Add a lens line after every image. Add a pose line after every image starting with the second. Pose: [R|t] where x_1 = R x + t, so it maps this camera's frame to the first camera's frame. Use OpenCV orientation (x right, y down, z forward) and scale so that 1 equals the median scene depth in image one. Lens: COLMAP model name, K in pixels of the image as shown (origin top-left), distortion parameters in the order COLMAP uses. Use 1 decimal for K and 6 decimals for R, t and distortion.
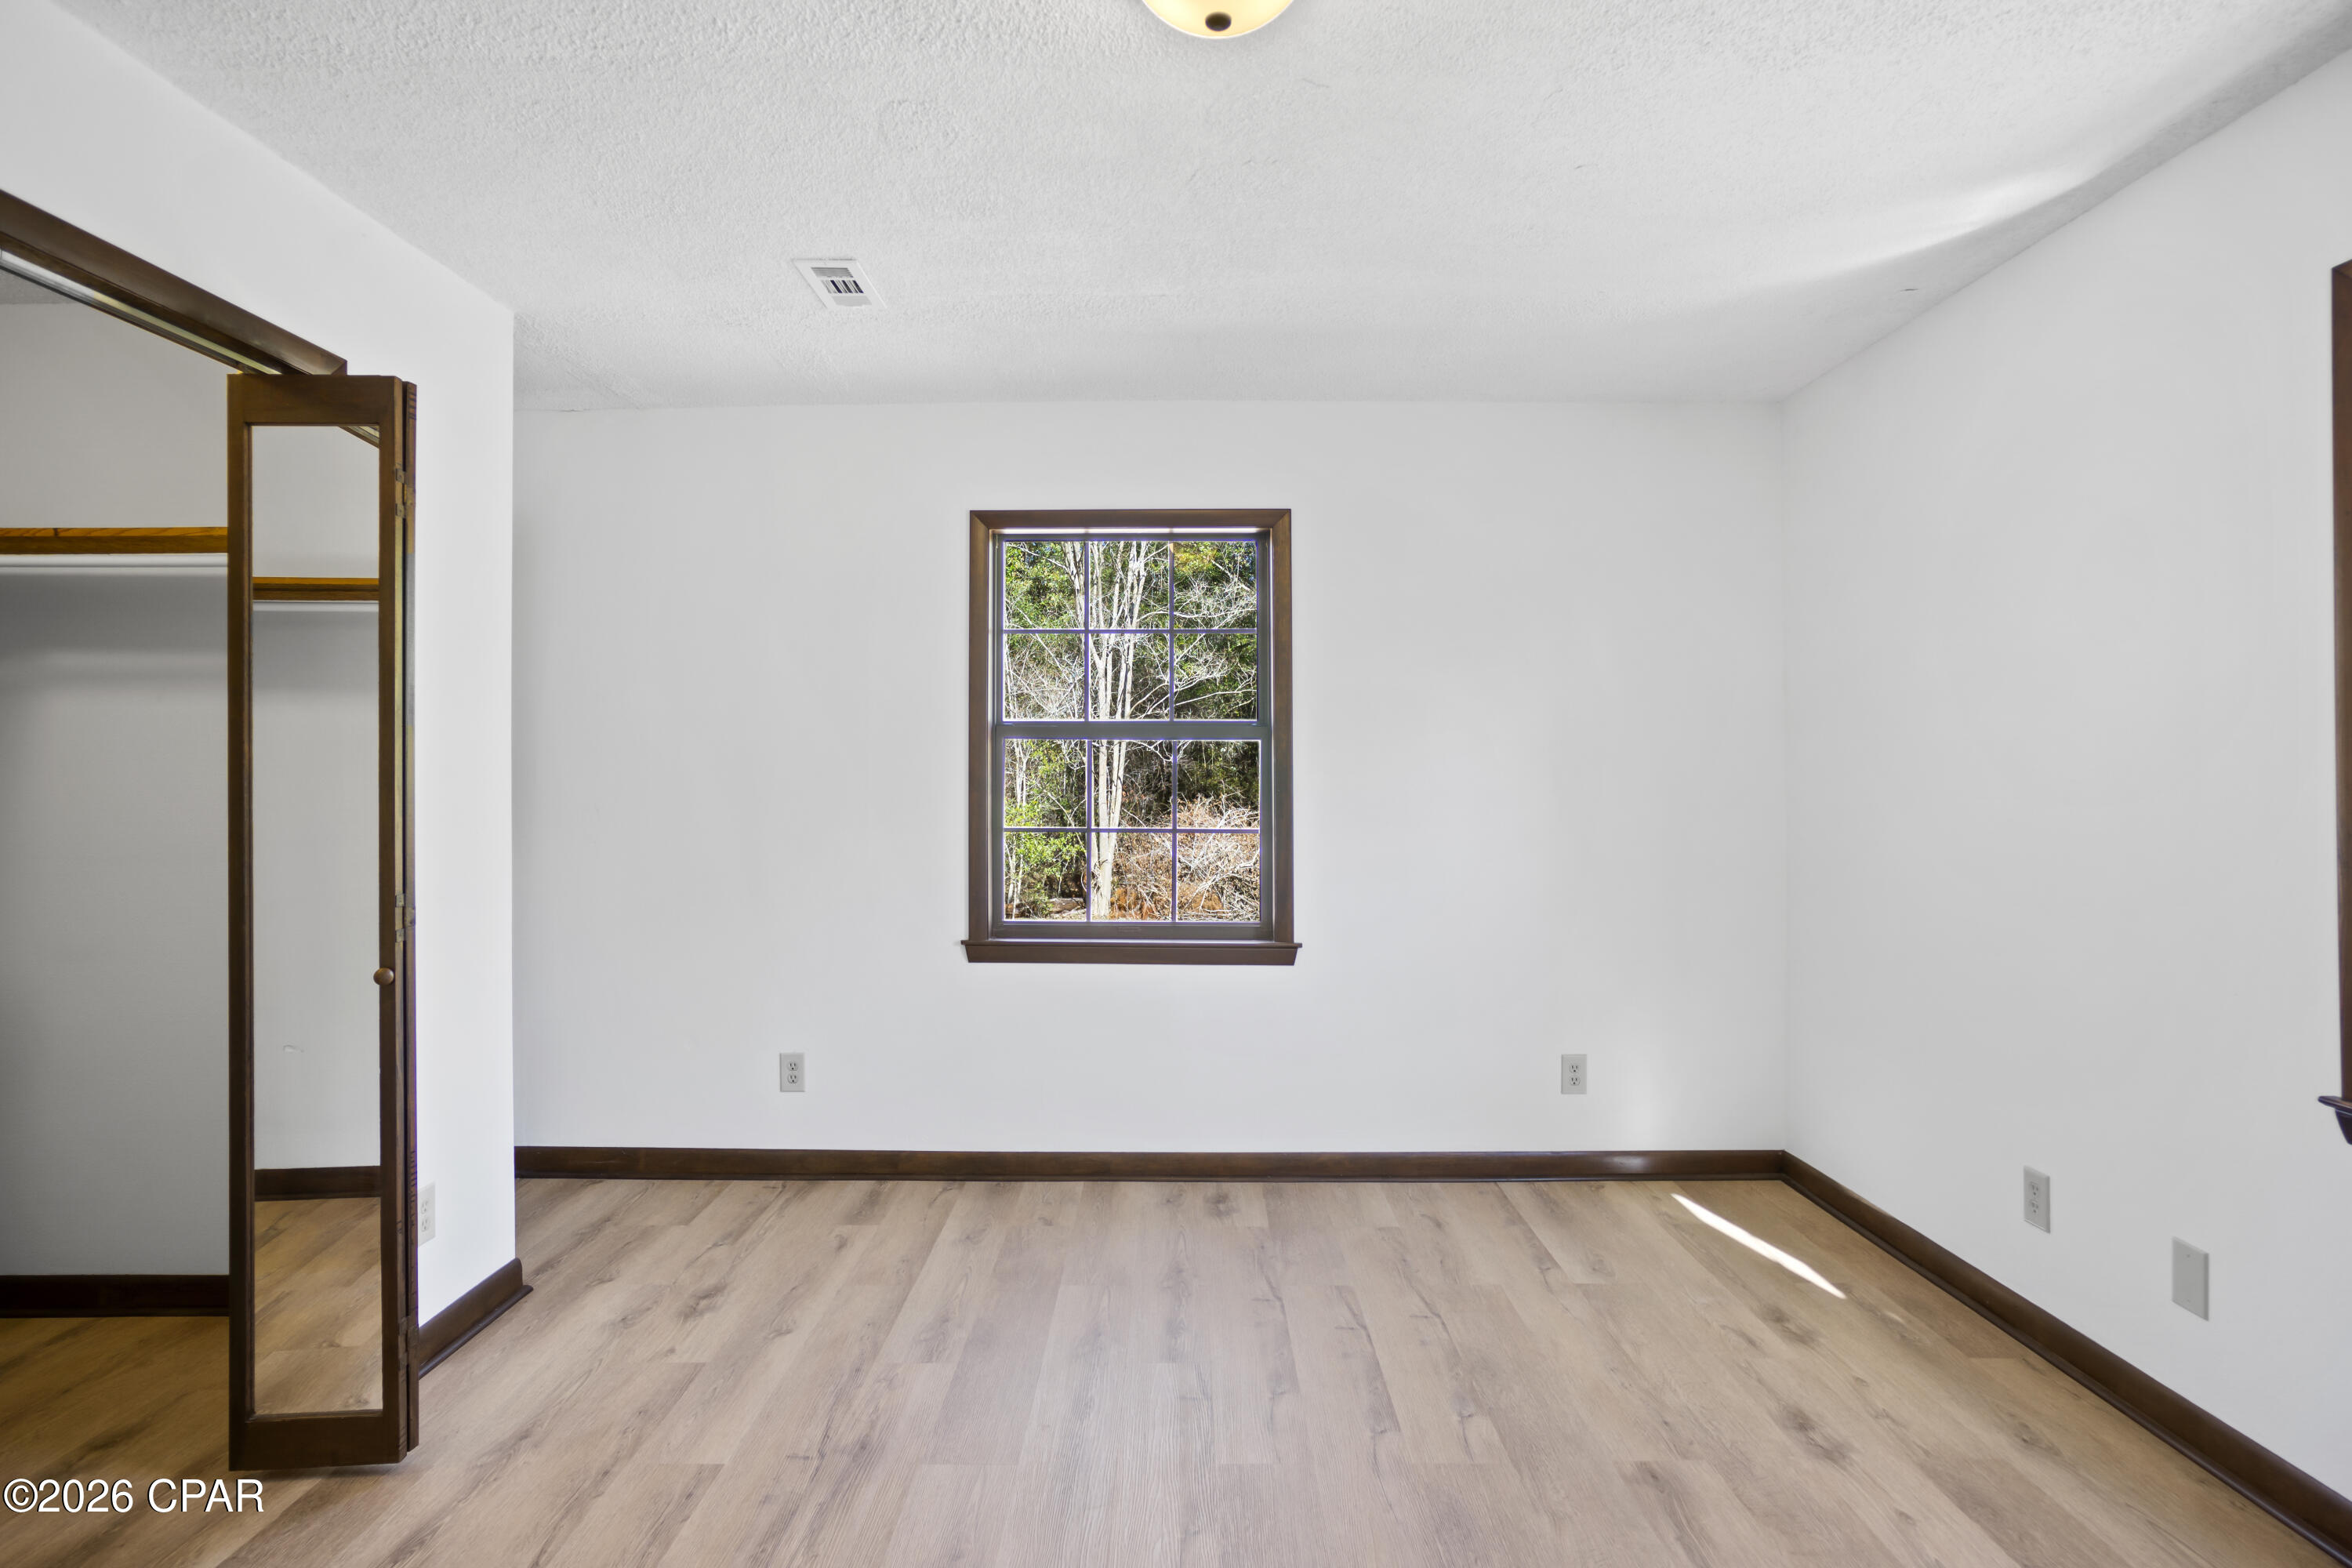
lens RADIAL K [[963.1, 0, 1180.6], [0, 963.1, 771.5], [0, 0, 1]] dist [0.000644, 0.000228]
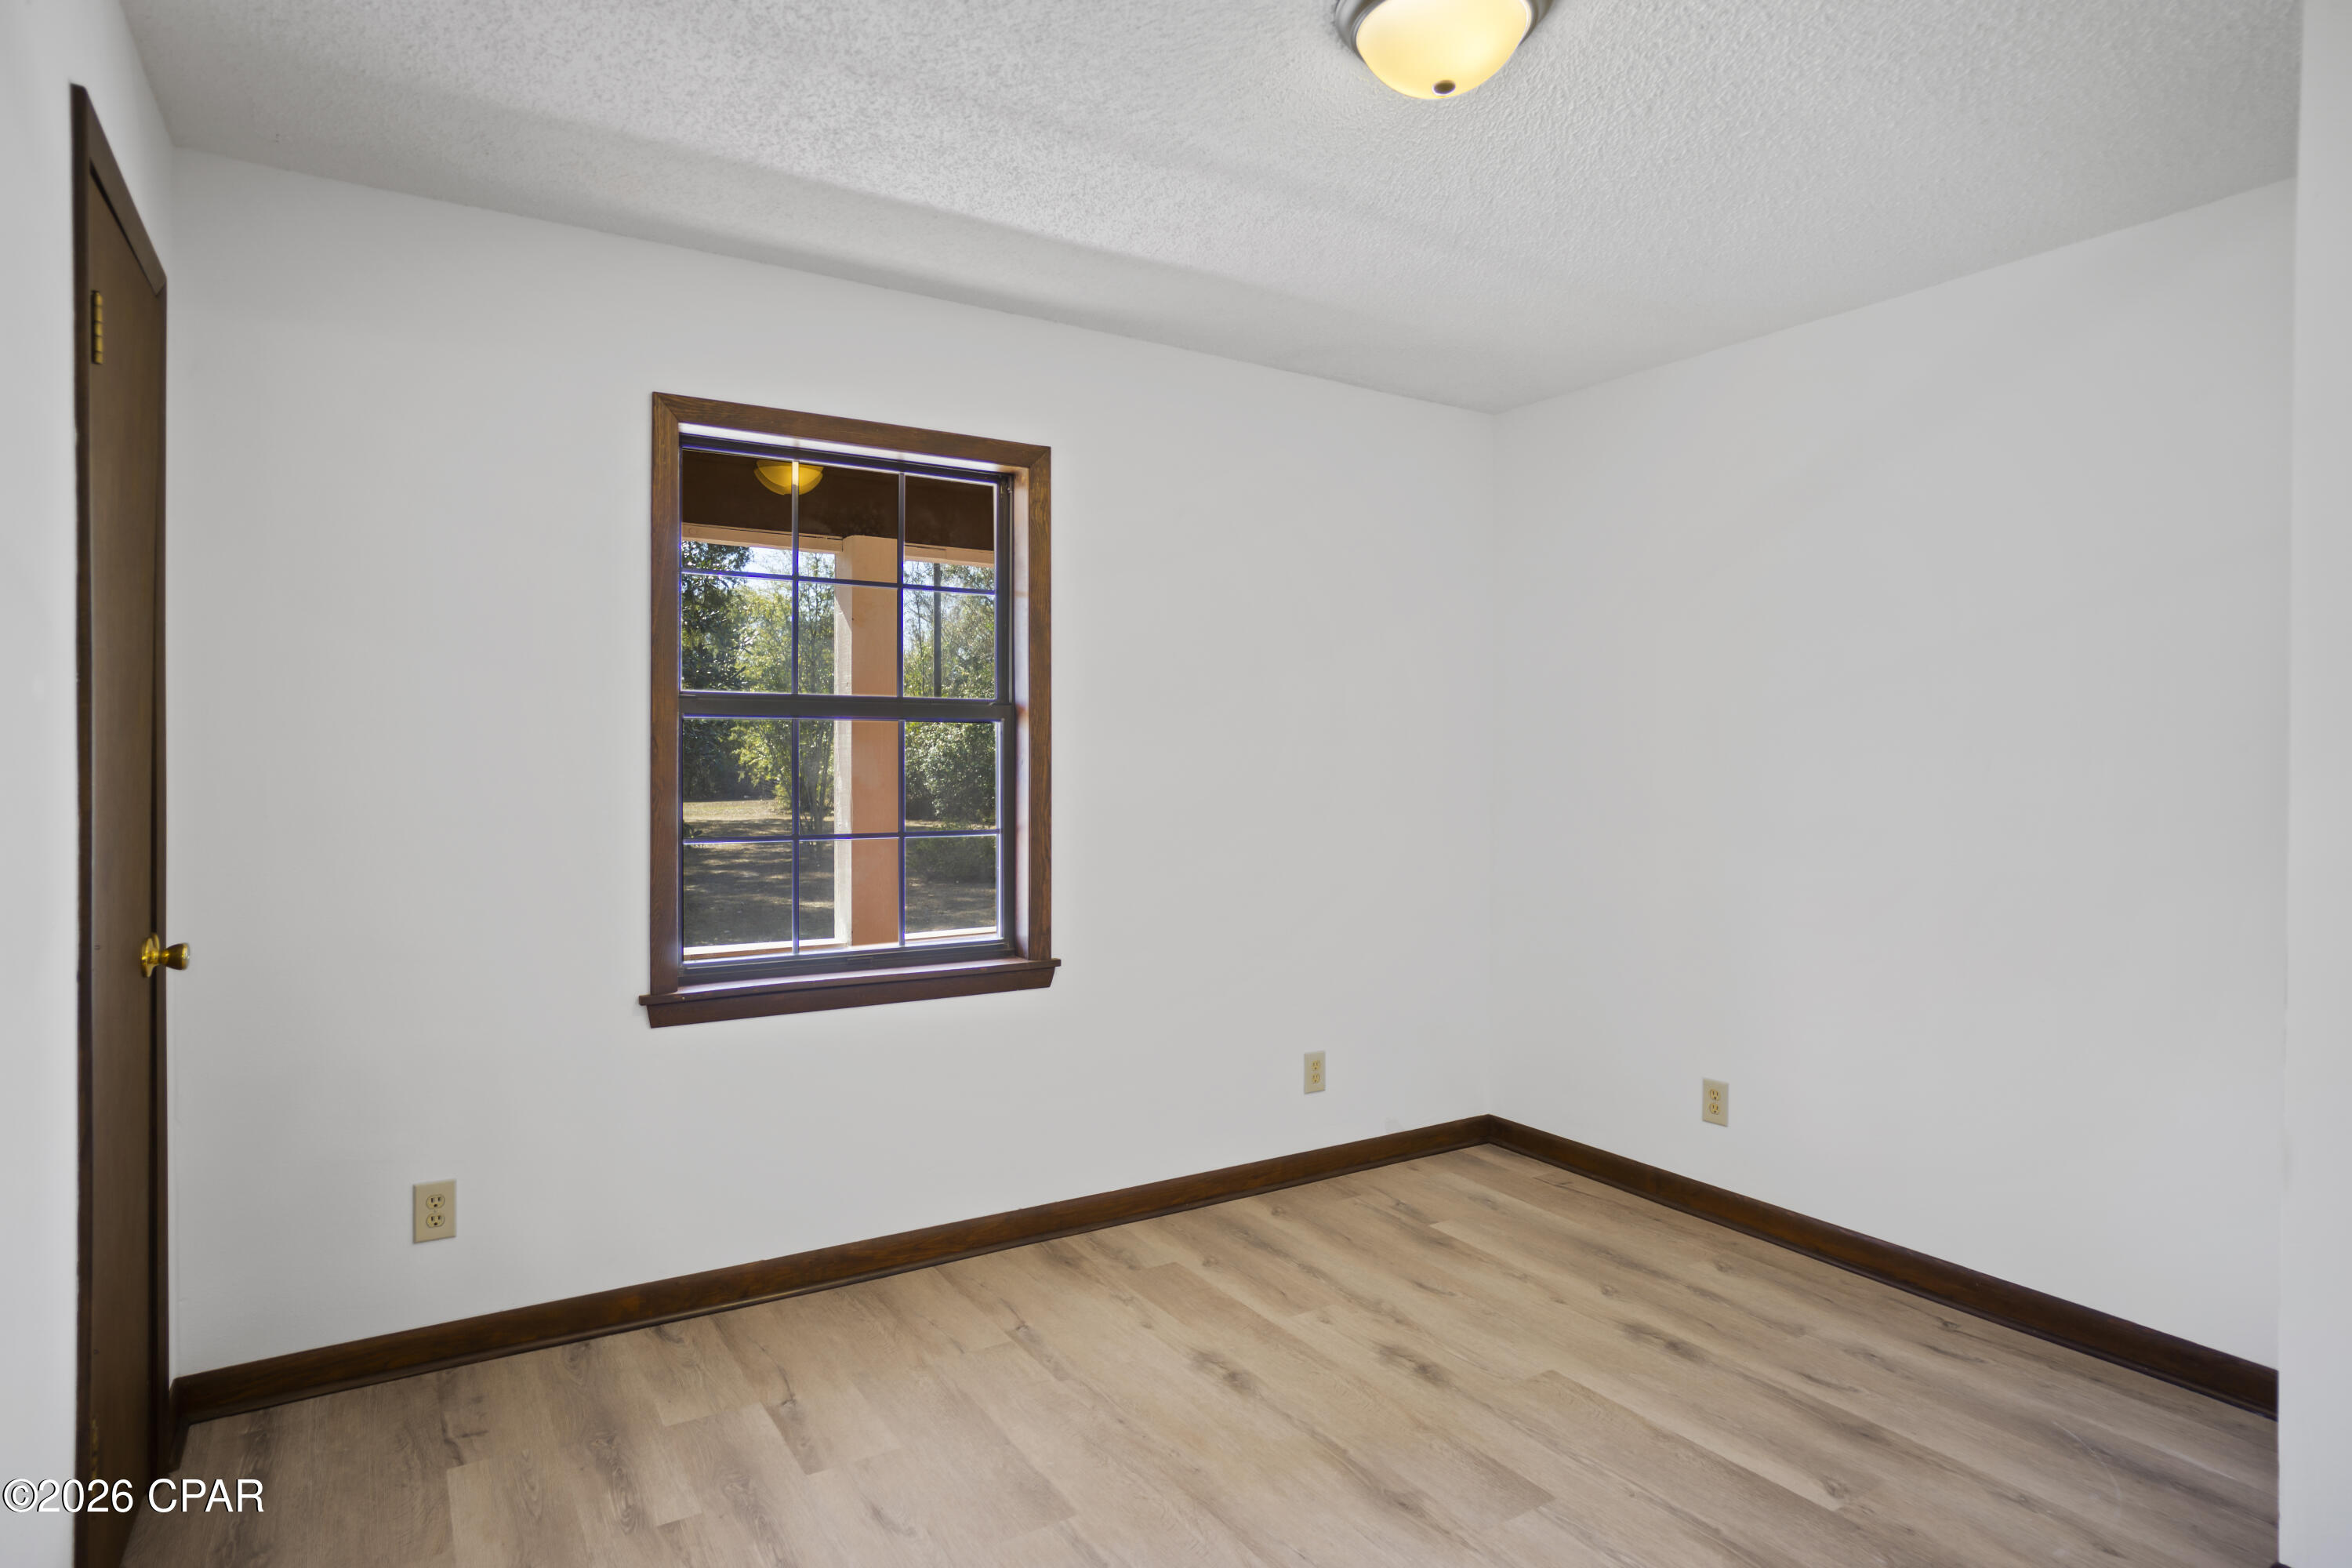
lens RADIAL K [[1272.9, 0, 1167.3], [0, 1272.9, 765.0], [0, 0, 1]] dist [-0.051817, 0.033862]
pose [[0.852574, -0.002795, 0.522600, -0.392880], [-0.000338, 0.999983, 0.005900, -0.002258], [-0.522607, -0.005206, 0.852558, -0.005678]]
